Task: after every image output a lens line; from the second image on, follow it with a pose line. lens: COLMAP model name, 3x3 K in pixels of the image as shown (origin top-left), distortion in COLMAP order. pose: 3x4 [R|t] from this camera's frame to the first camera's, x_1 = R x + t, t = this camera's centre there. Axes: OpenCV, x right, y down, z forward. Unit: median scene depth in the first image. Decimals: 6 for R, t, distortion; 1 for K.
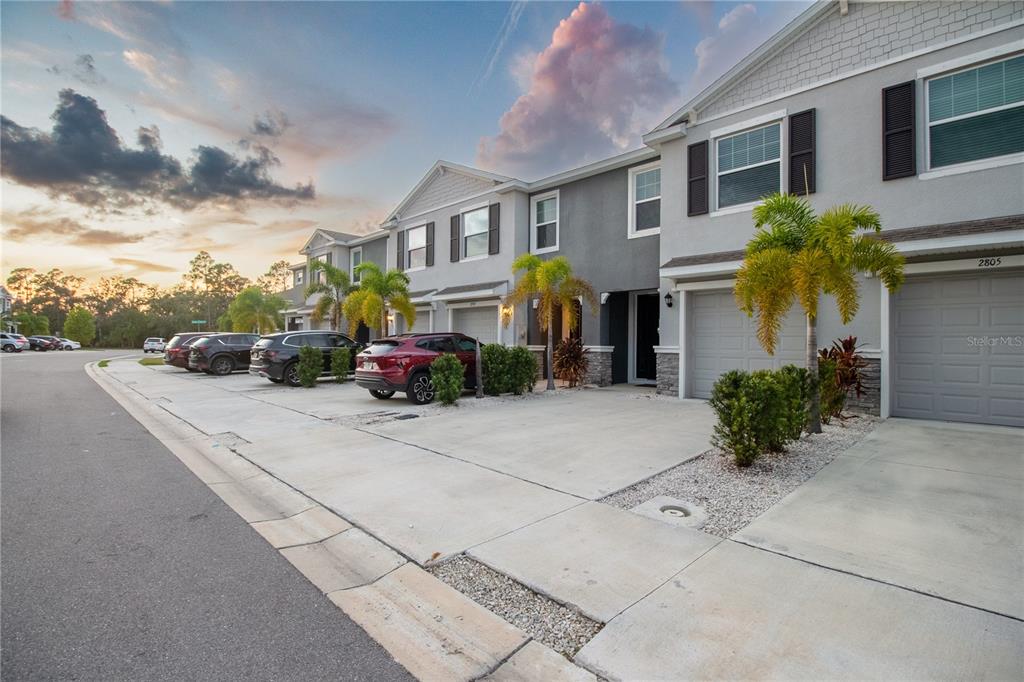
lens RADIAL K [[470.0, 0, 511.7], [0, 470.0, 347.2], [0, 0, 1]] dist [0.001907, -0.012094]
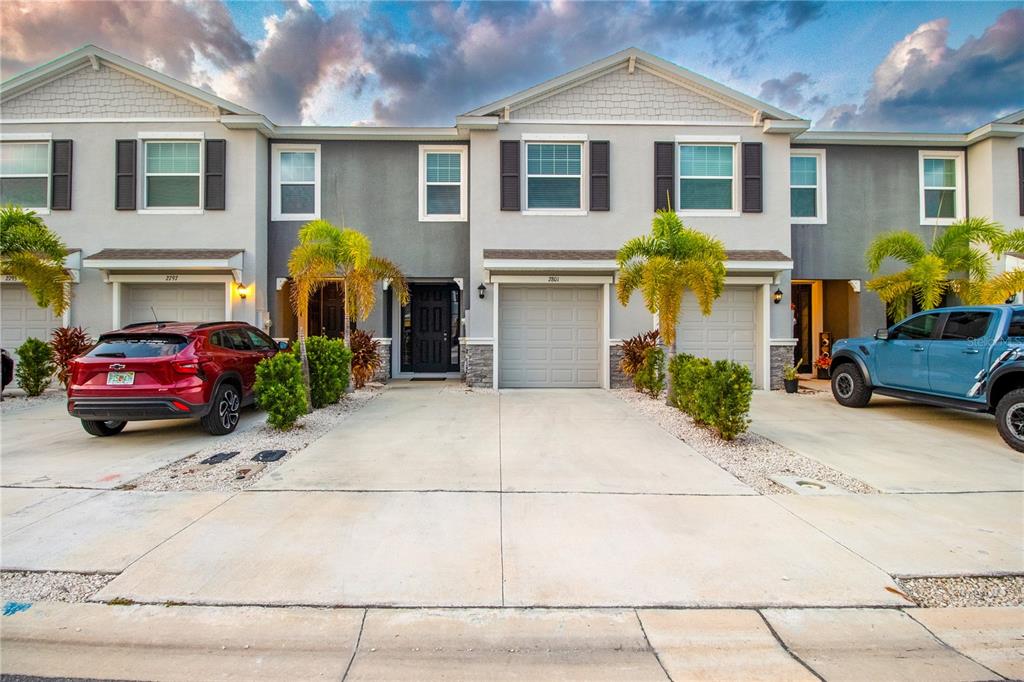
lens RADIAL K [[483.4, 0, 512.0], [0, 483.4, 341.0], [0, 0, 1]] dist [-0.013781, -0.001422]
pose [[0.703063, -0.016134, 0.710944, -0.359129], [0.008822, 0.999864, 0.013966, -0.009530], [-0.711073, -0.003547, 0.703110, 0.250295]]
